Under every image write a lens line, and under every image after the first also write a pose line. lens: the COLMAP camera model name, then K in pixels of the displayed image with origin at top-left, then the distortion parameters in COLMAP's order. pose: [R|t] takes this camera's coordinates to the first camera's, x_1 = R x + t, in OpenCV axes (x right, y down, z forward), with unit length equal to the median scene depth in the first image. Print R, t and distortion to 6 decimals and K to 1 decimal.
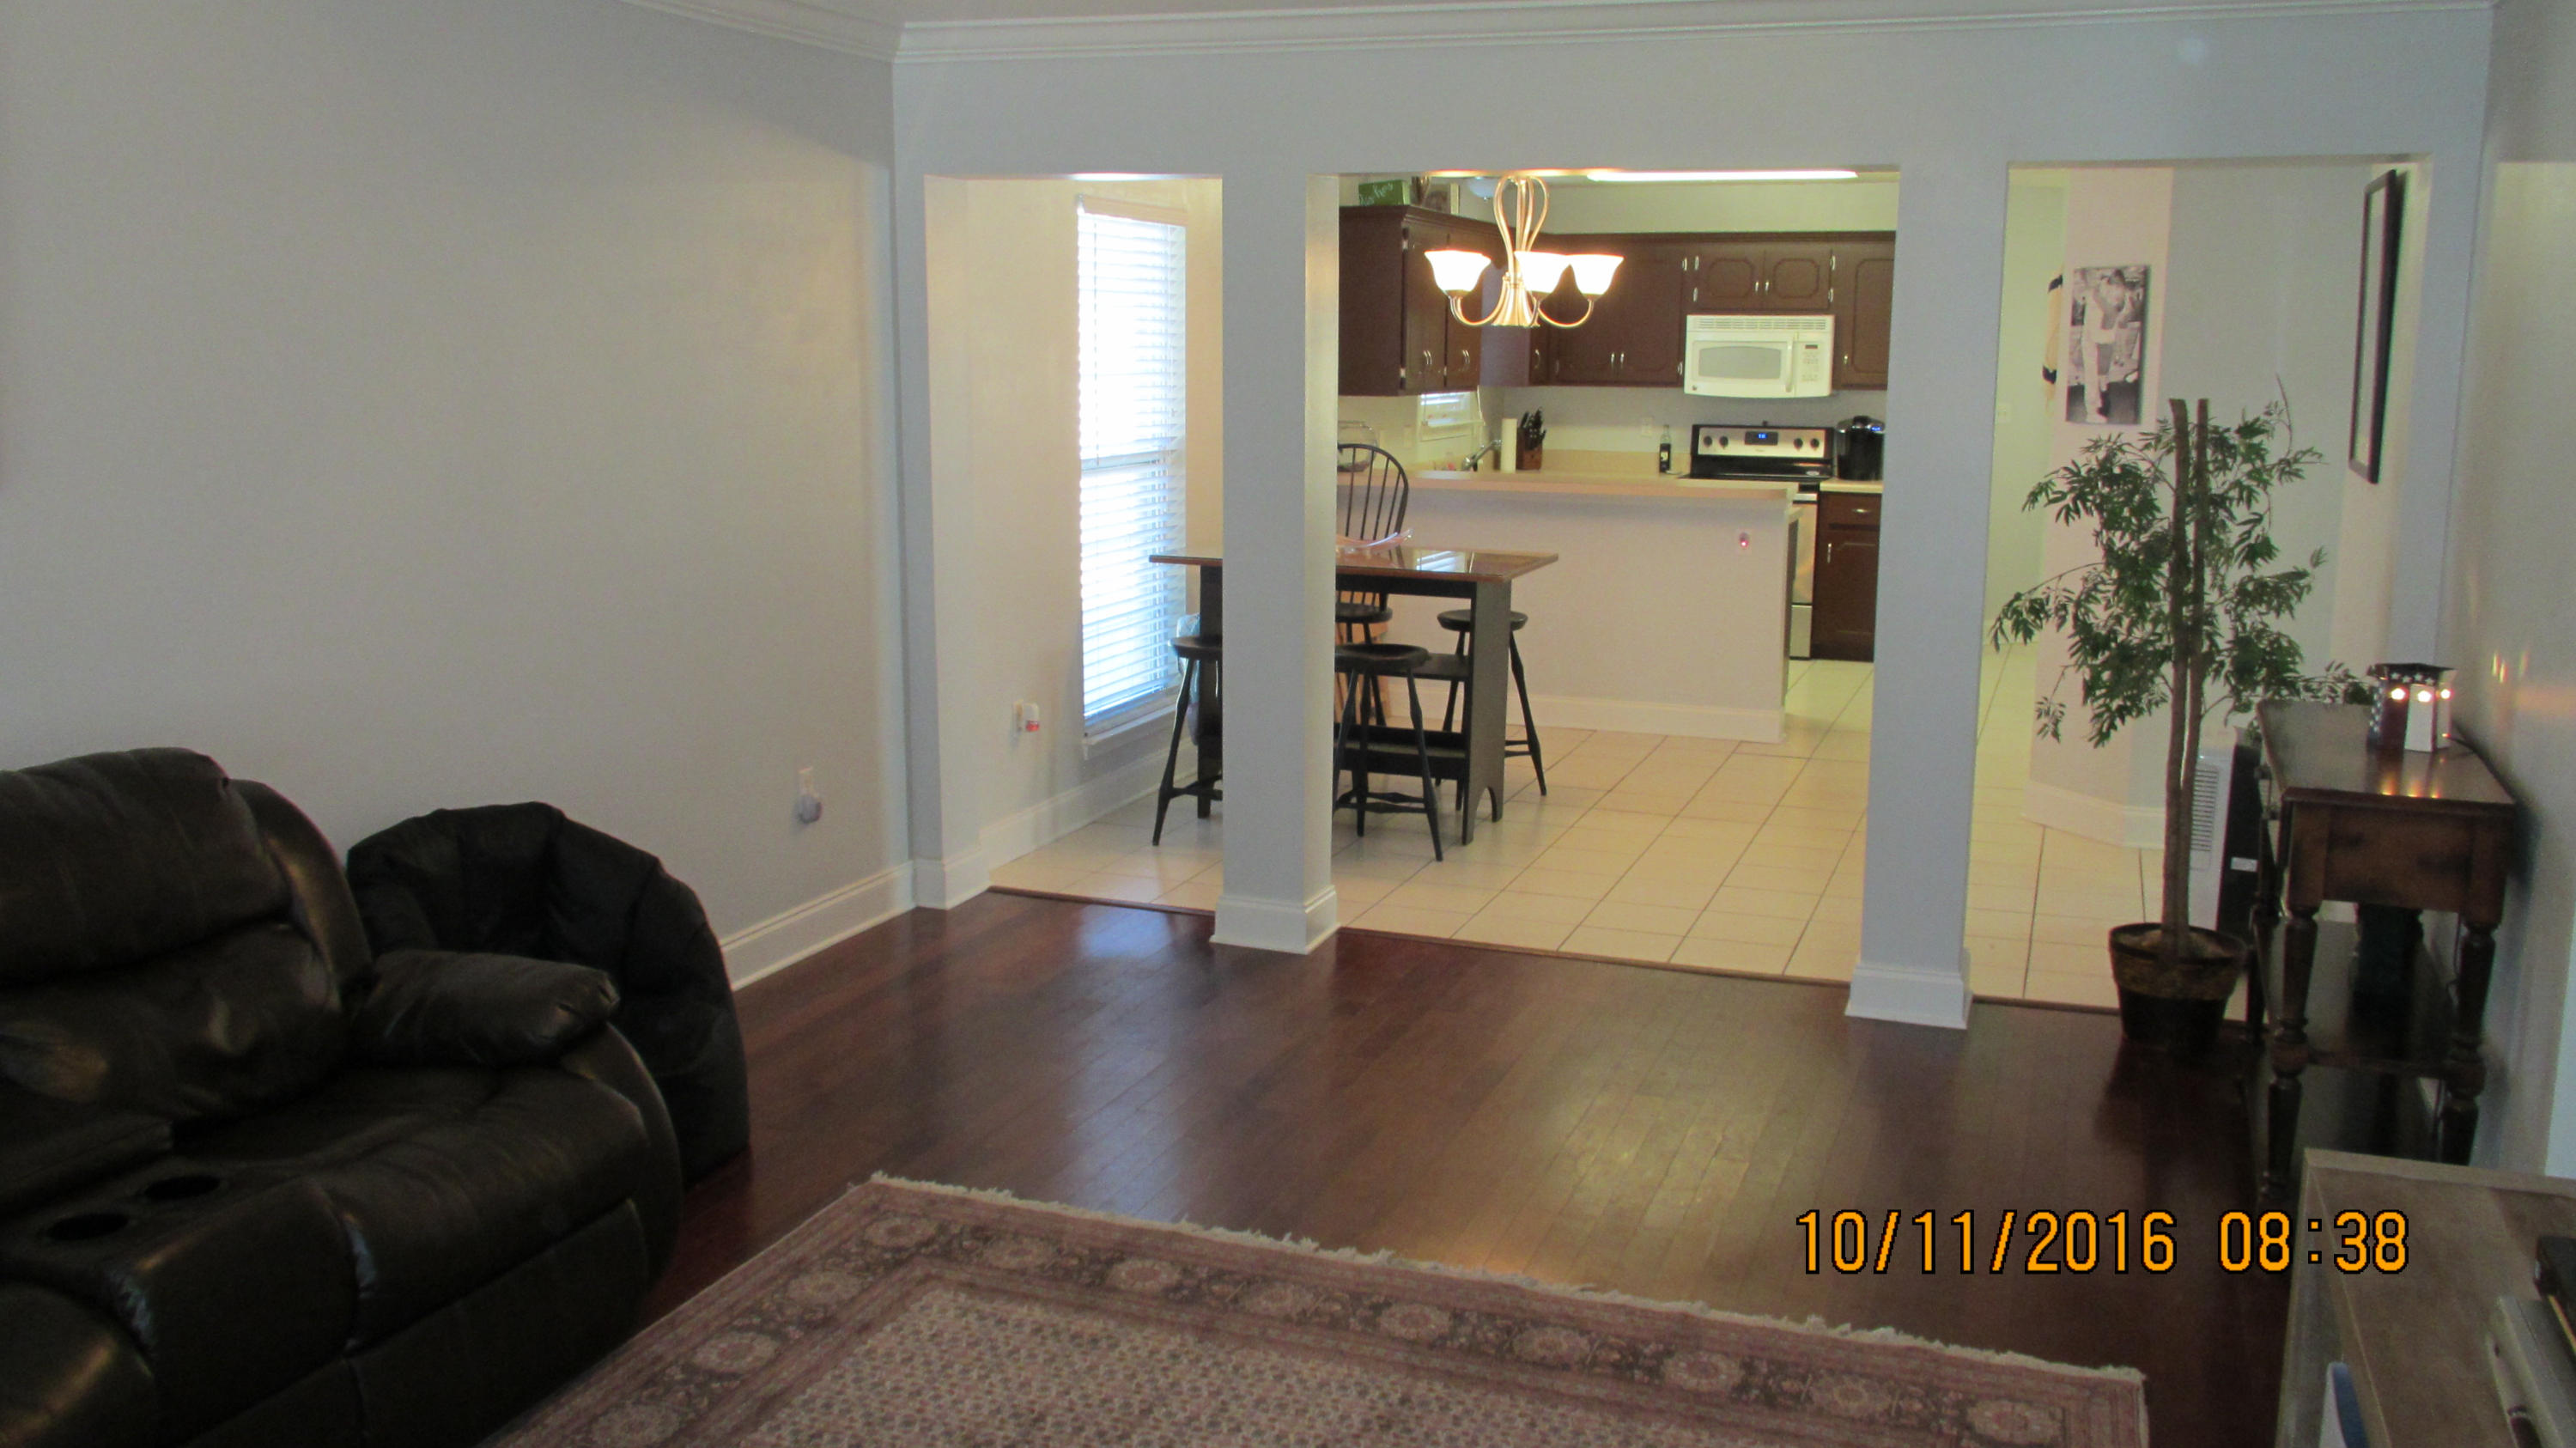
lens RADIAL K [[2171.5, 0, 1288.0], [0, 2171.5, 724.0], [0, 0, 1]] dist [-0.005754, 0.004070]
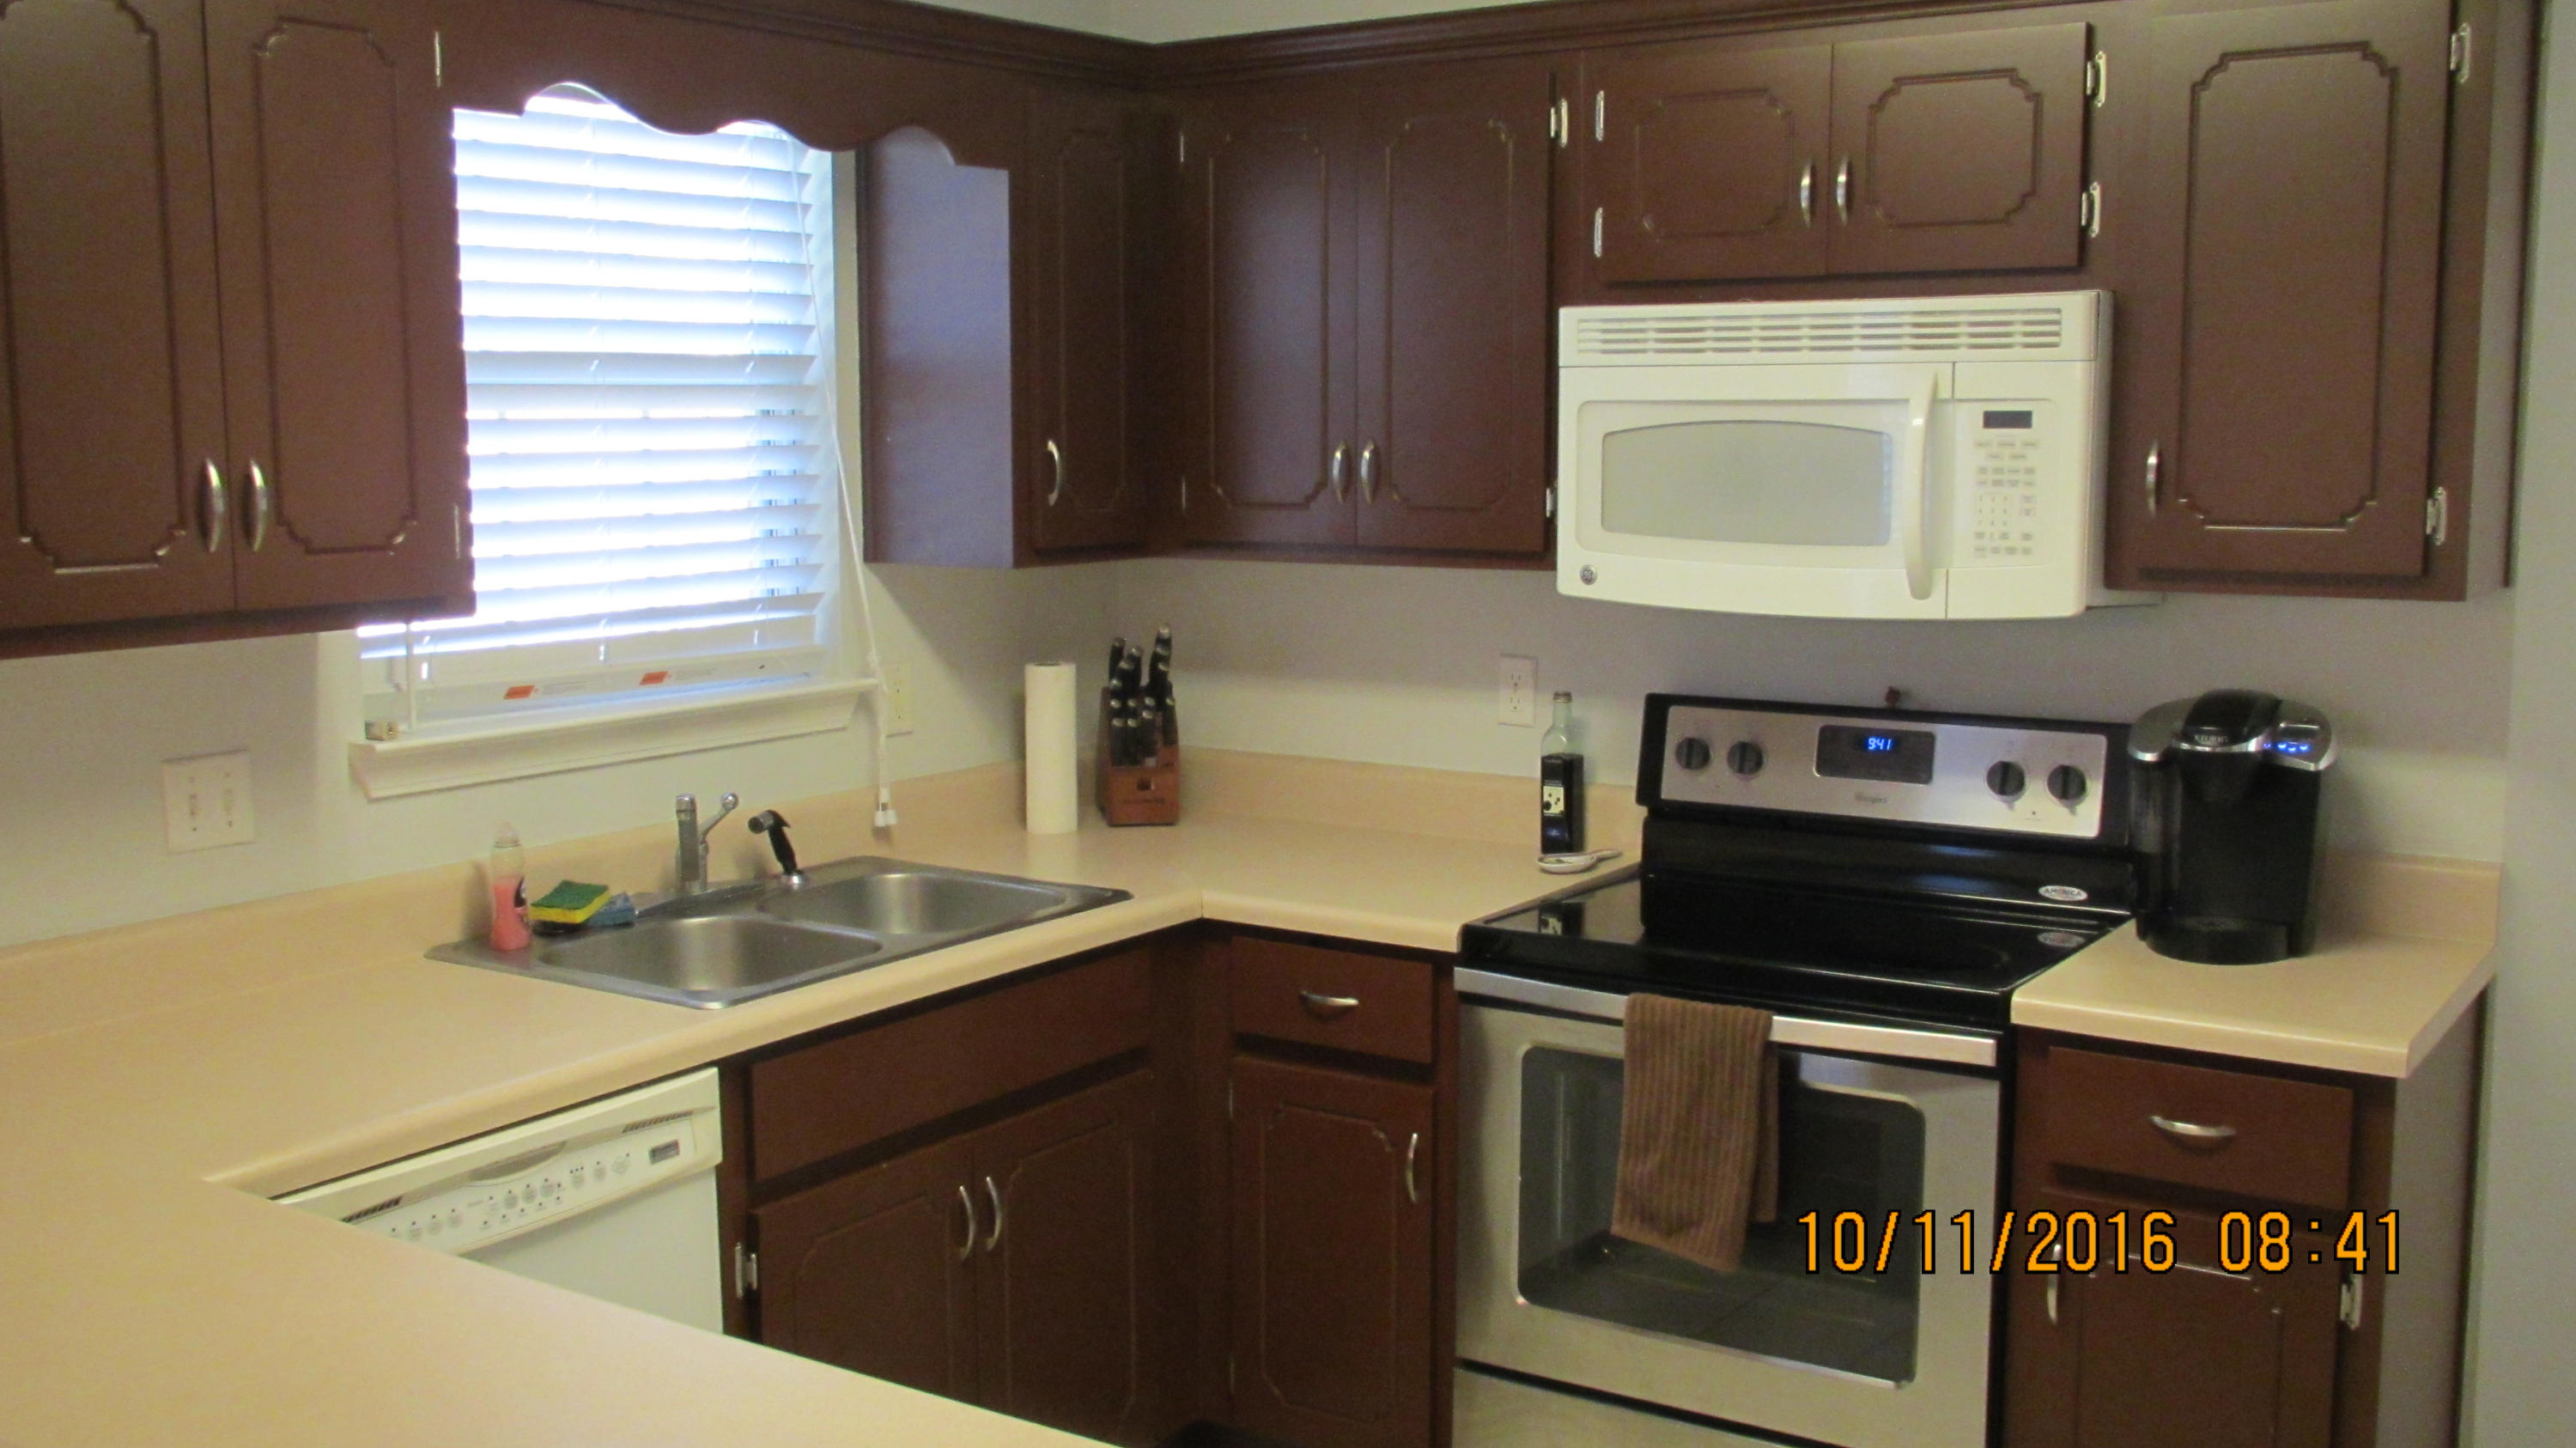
lens RADIAL K [[2537.0, 0, 1288.0], [0, 2537.0, 724.0], [0, 0, 1]] dist [-0.009480, 0.013771]
pose [[0.972454, 0.016254, -0.232527, 0.224192], [-0.027666, 0.998563, -0.045903, -0.120871], [0.231447, 0.051071, 0.971506, 0.687007]]
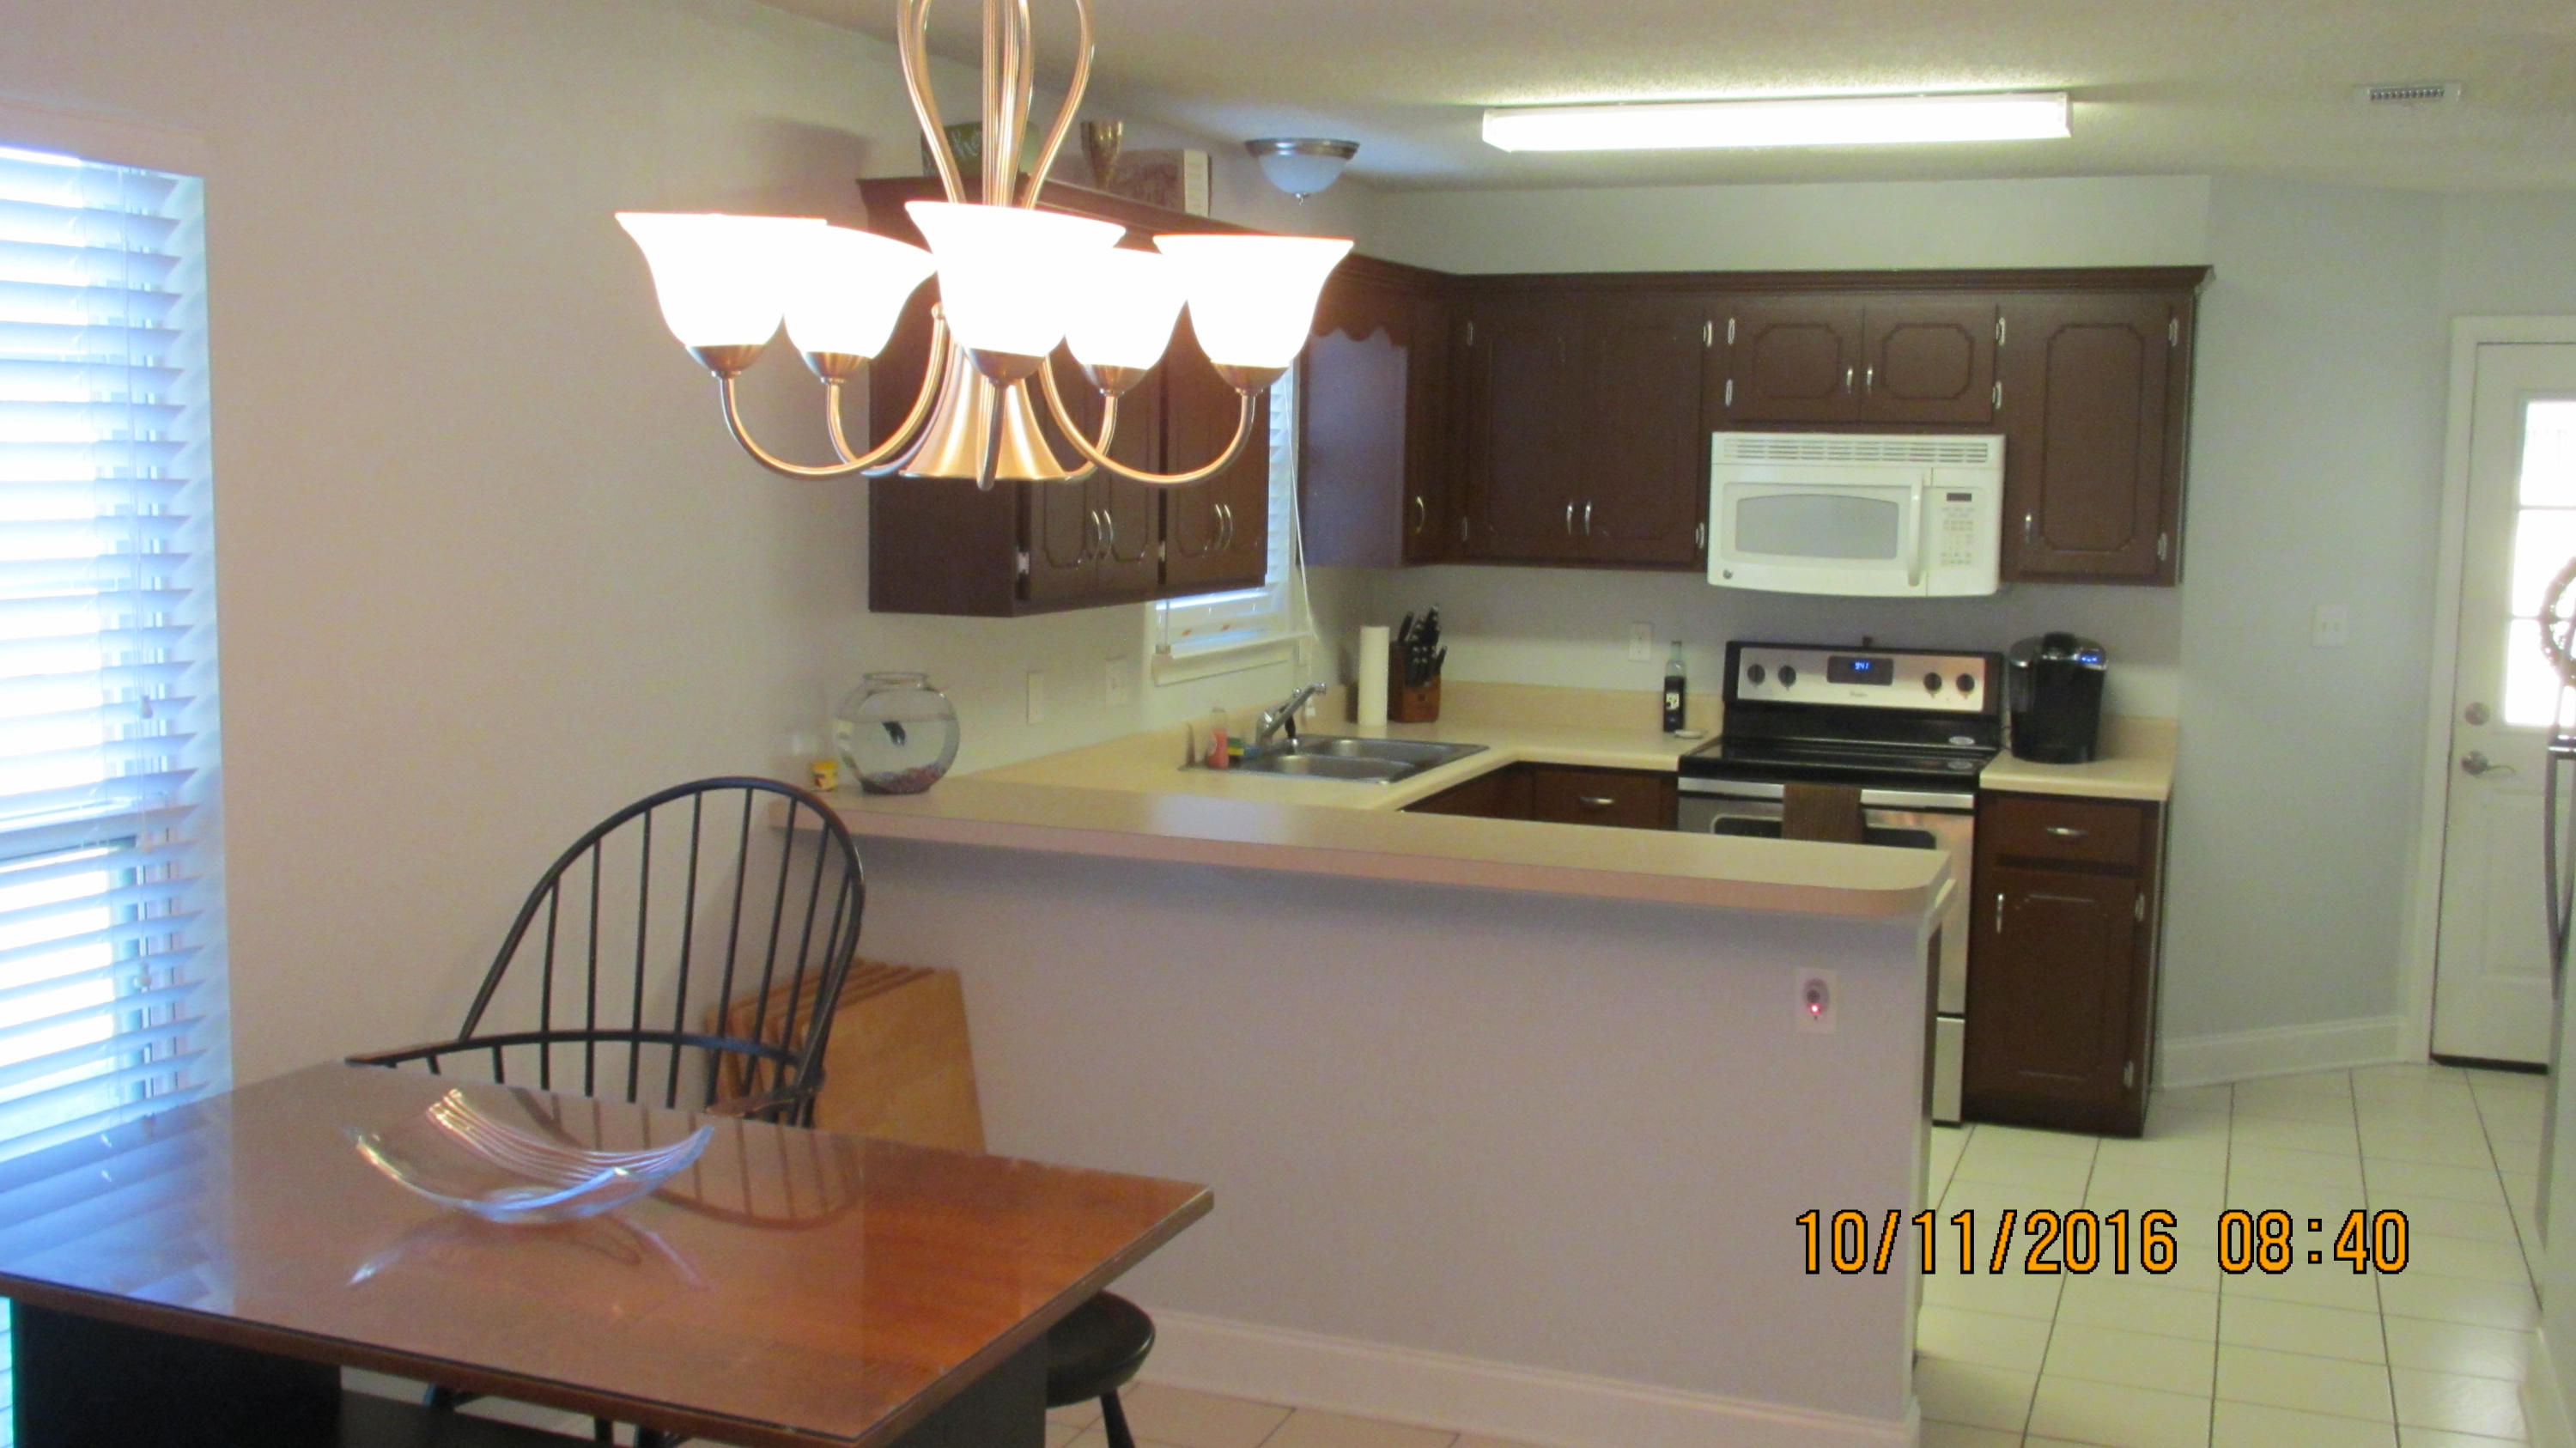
lens RADIAL K [[2537.0, 0, 1288.0], [0, 2537.0, 724.0], [0, 0, 1]] dist [-0.009480, 0.013771]
pose [[0.999925, 0.009169, -0.008079, 0.089494], [-0.009692, 0.997684, -0.067323, -0.078833], [0.007443, 0.067396, 0.997699, 0.409477]]
